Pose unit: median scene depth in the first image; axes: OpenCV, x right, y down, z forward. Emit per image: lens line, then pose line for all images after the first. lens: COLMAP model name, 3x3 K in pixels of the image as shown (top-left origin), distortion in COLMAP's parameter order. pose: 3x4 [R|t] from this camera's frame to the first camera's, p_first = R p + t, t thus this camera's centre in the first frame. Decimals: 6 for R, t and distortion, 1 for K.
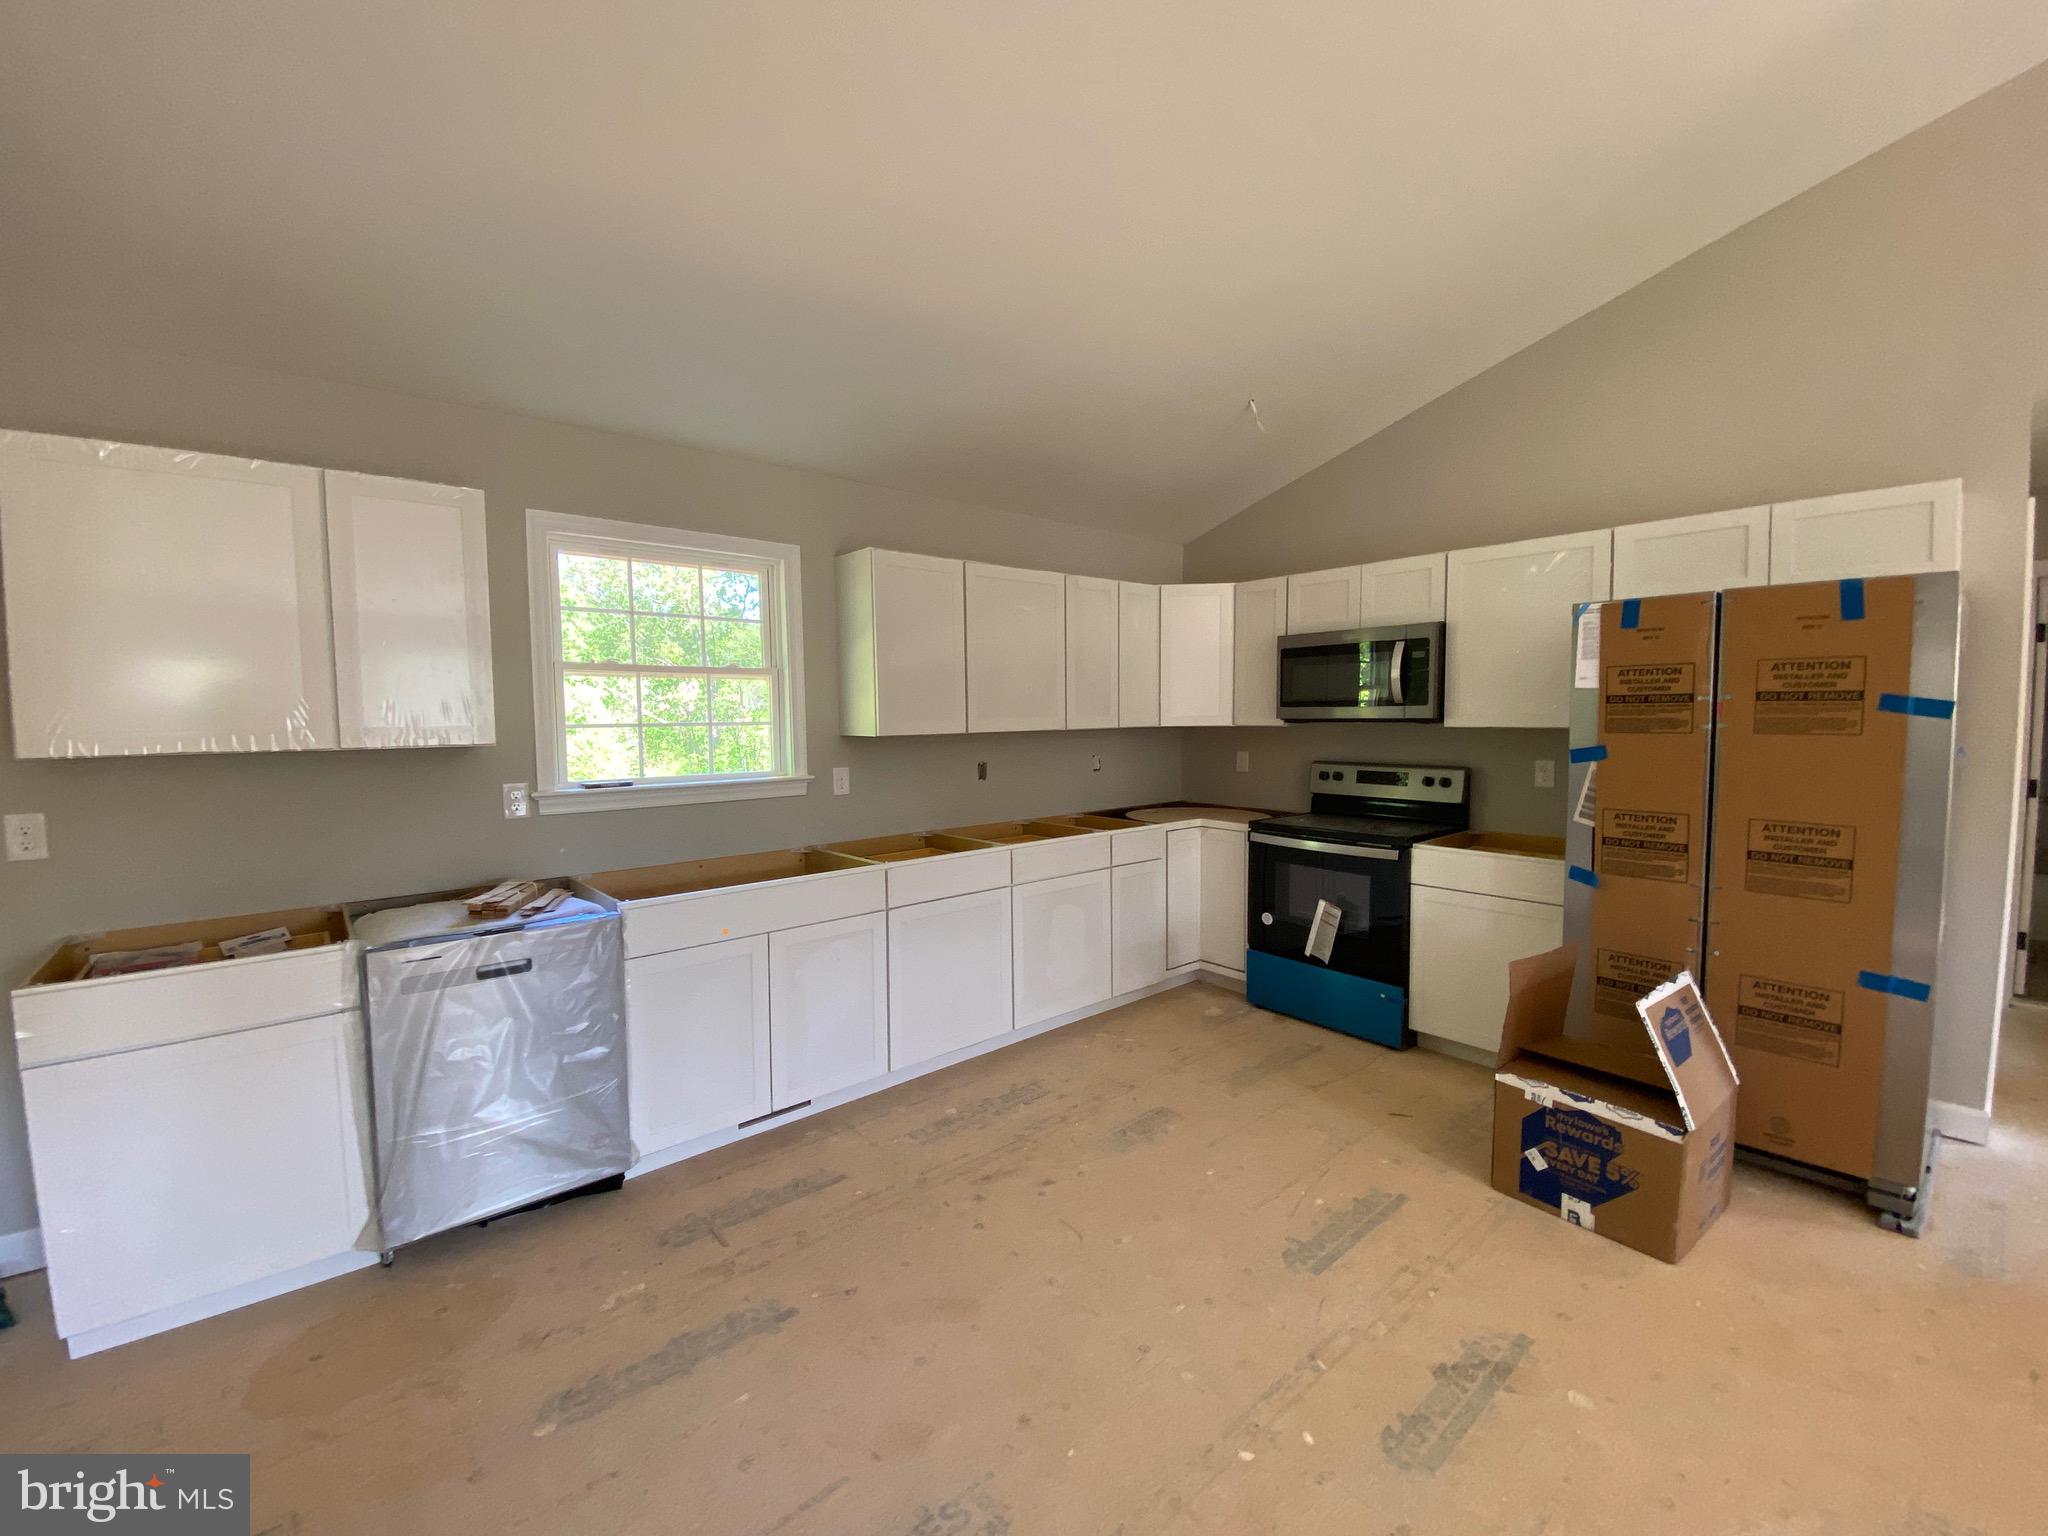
lens RADIAL K [[842.5, 0, 1024.0], [0, 842.5, 768.0], [0, 0, 1]] dist [-0.006123, -0.000341]
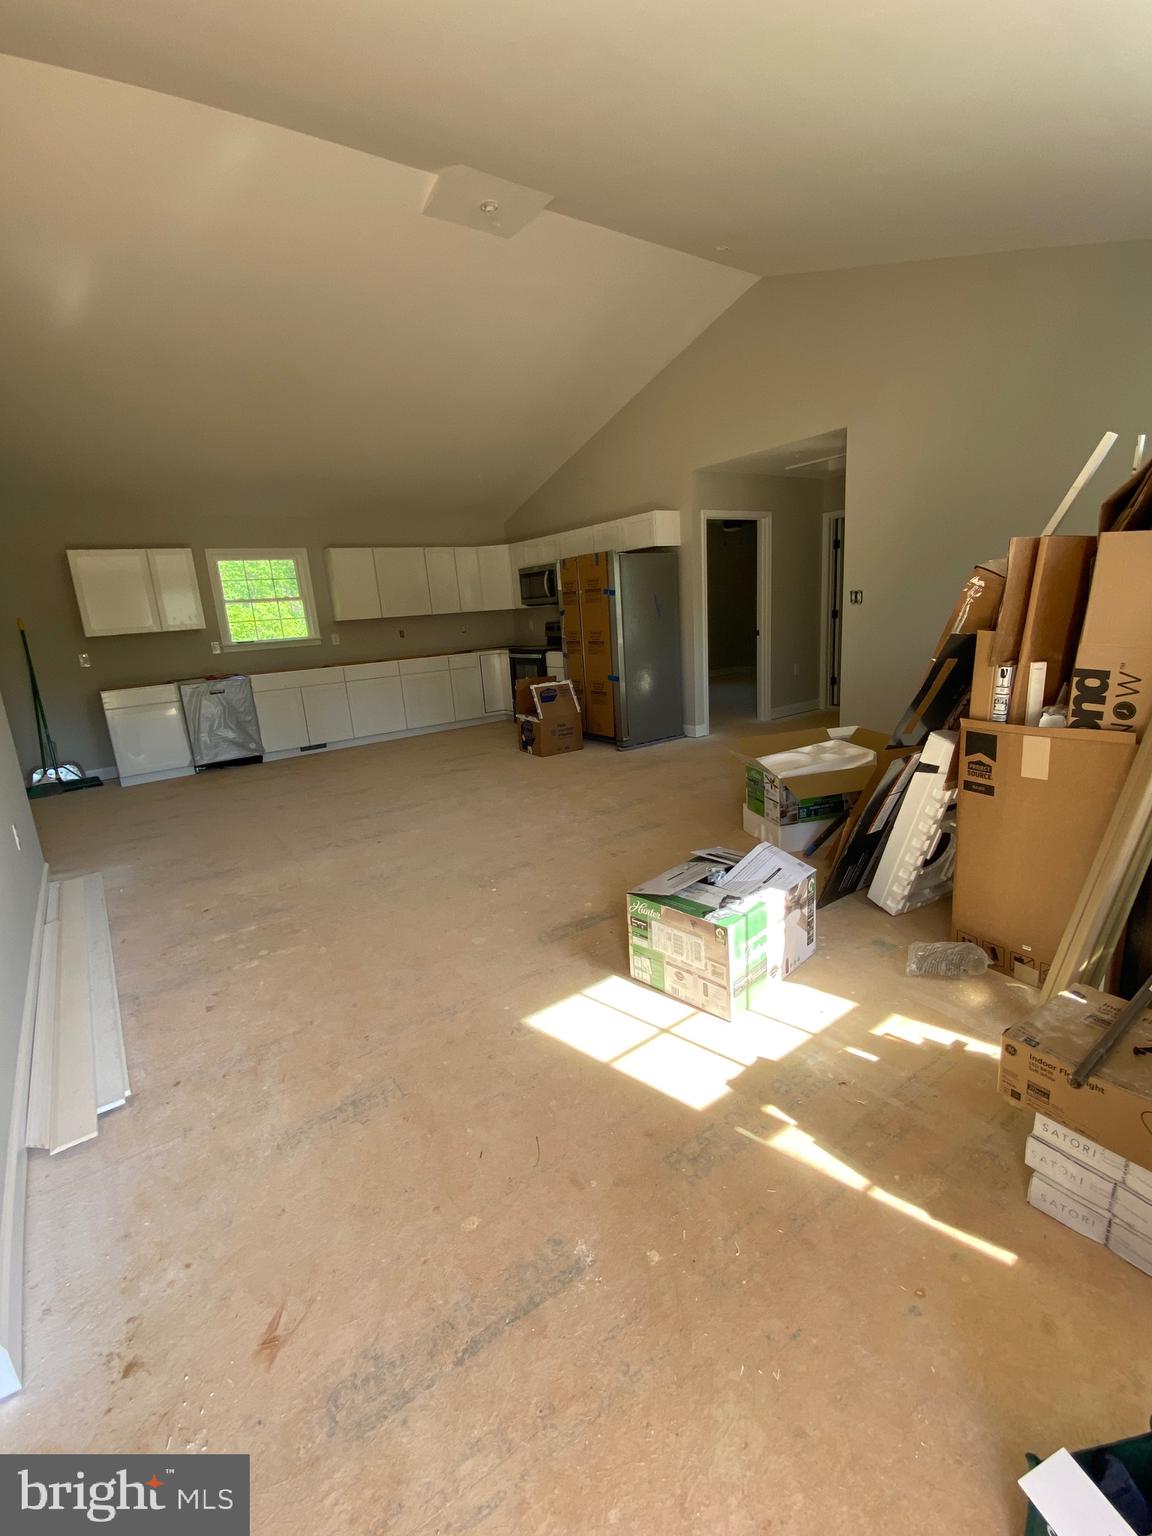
lens RADIAL K [[674.7, 0, 576.0], [0, 674.7, 768.0], [0, 0, 1]] dist [0.061407, -0.050497]
pose [[0.995748, -0.038650, -0.083620, 0.822871], [0.052136, 0.984804, 0.165656, 0.117890], [0.075947, -0.169312, 0.982632, -1.308970]]
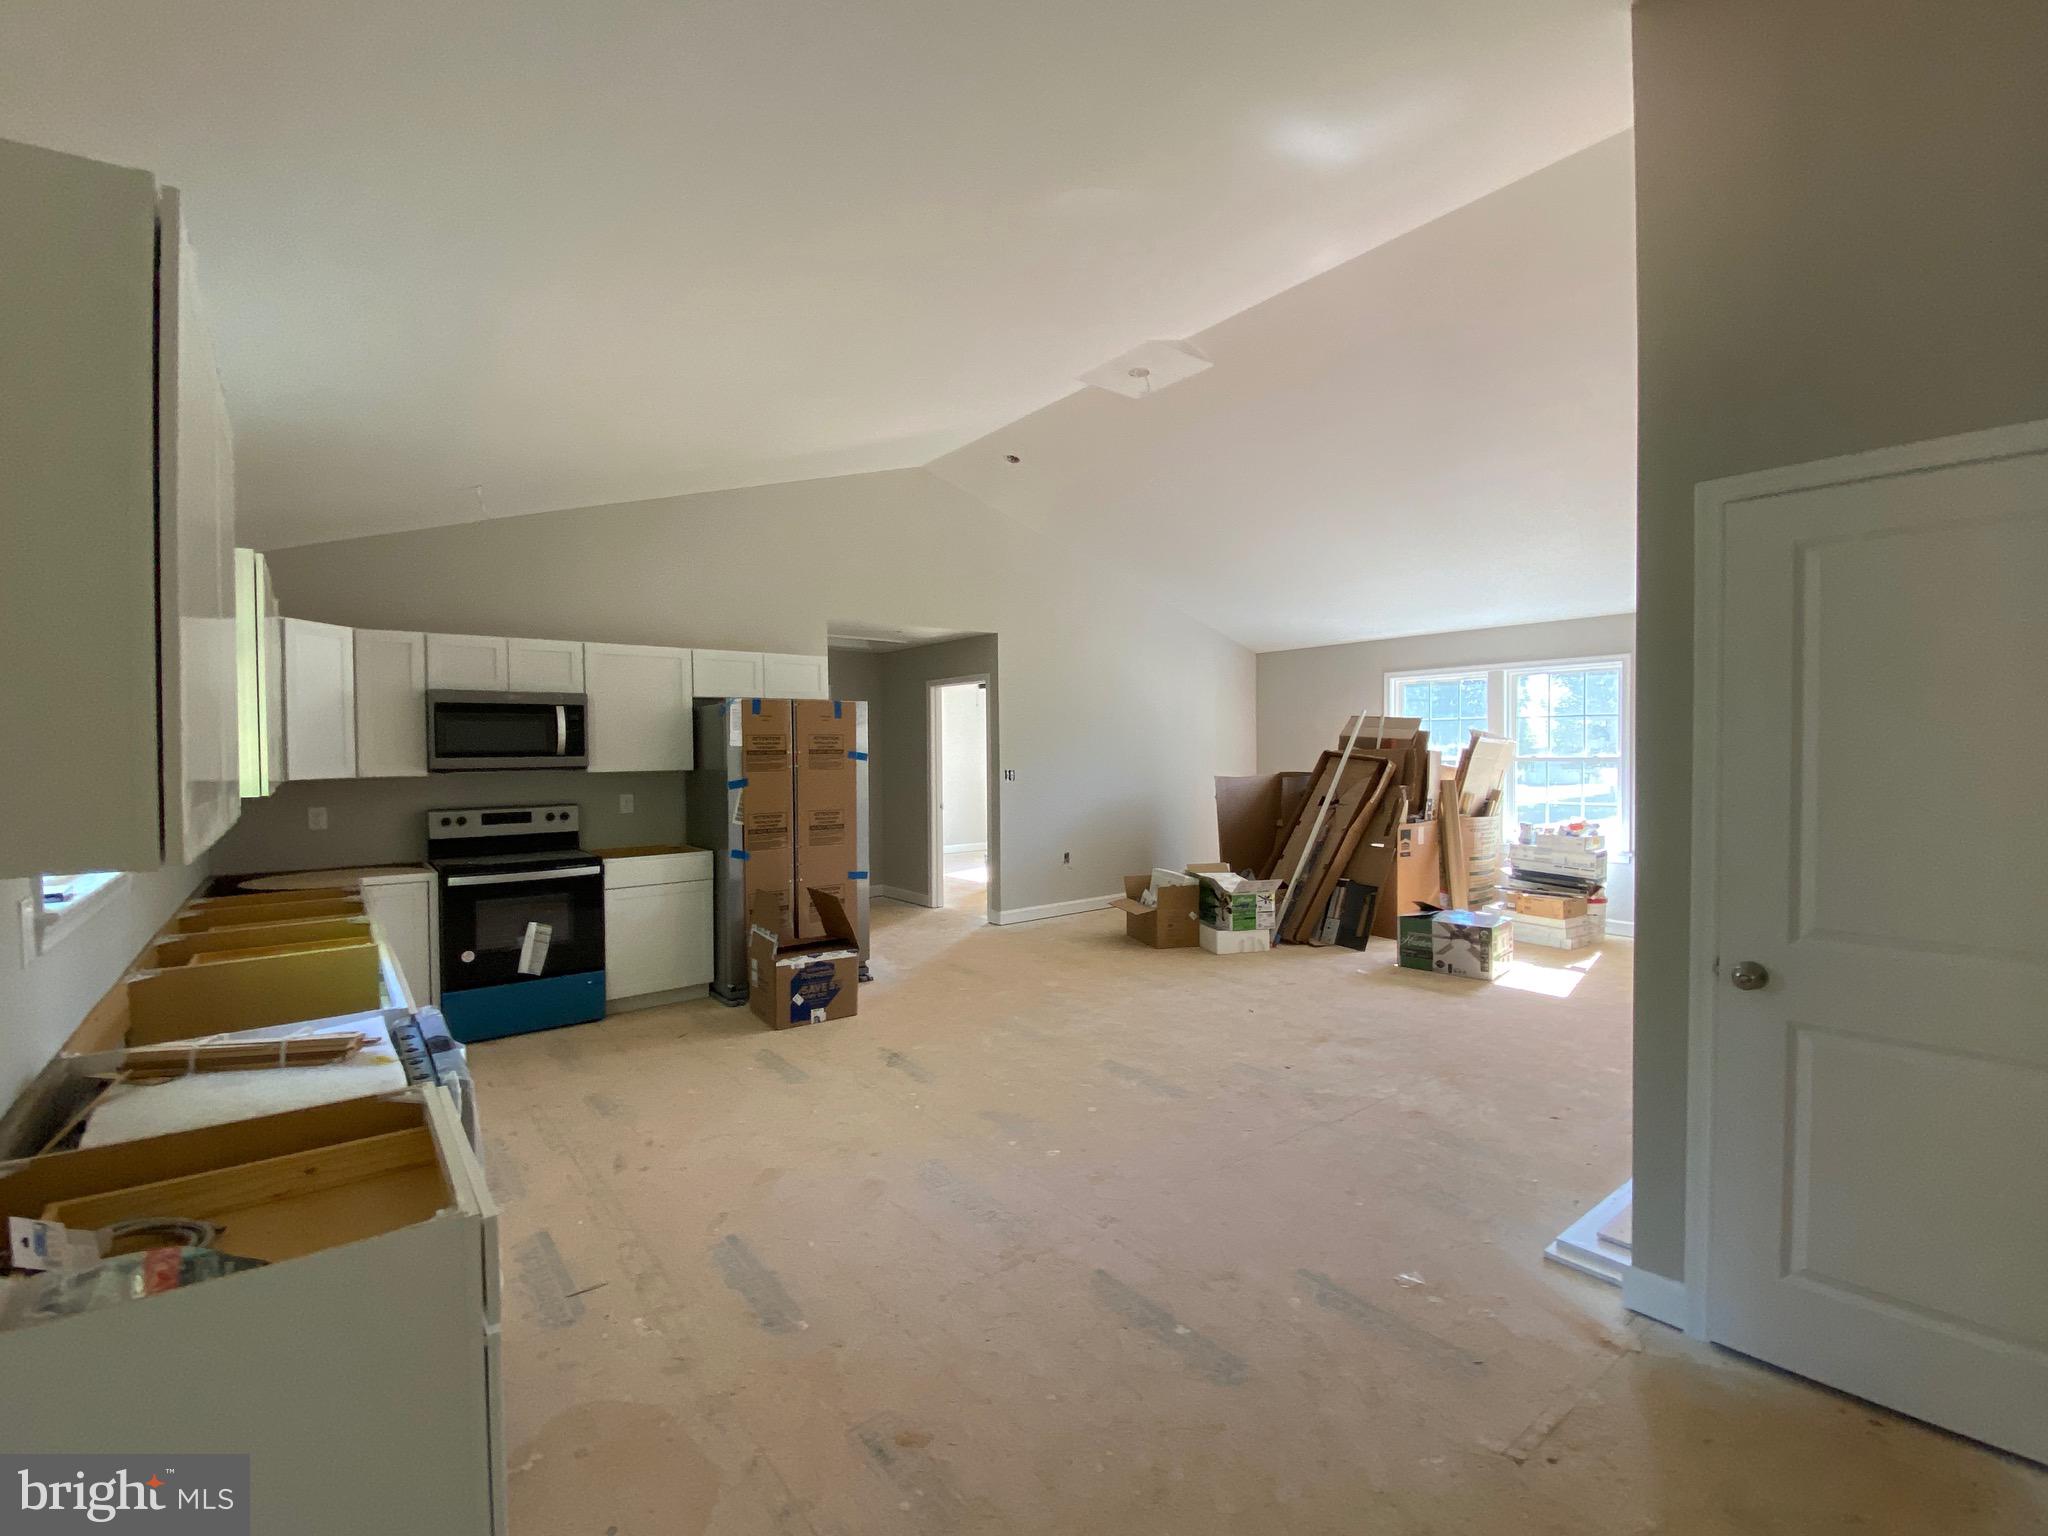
lens RADIAL K [[899.6, 0, 1024.0], [0, 899.6, 768.0], [0, 0, 1]] dist [0.061407, -0.050497]
pose [[0.037369, -0.012871, 0.999219, -1.079164], [0.076159, 0.997046, 0.009994, -0.020904], [-0.996395, 0.075726, 0.038239, 0.306697]]
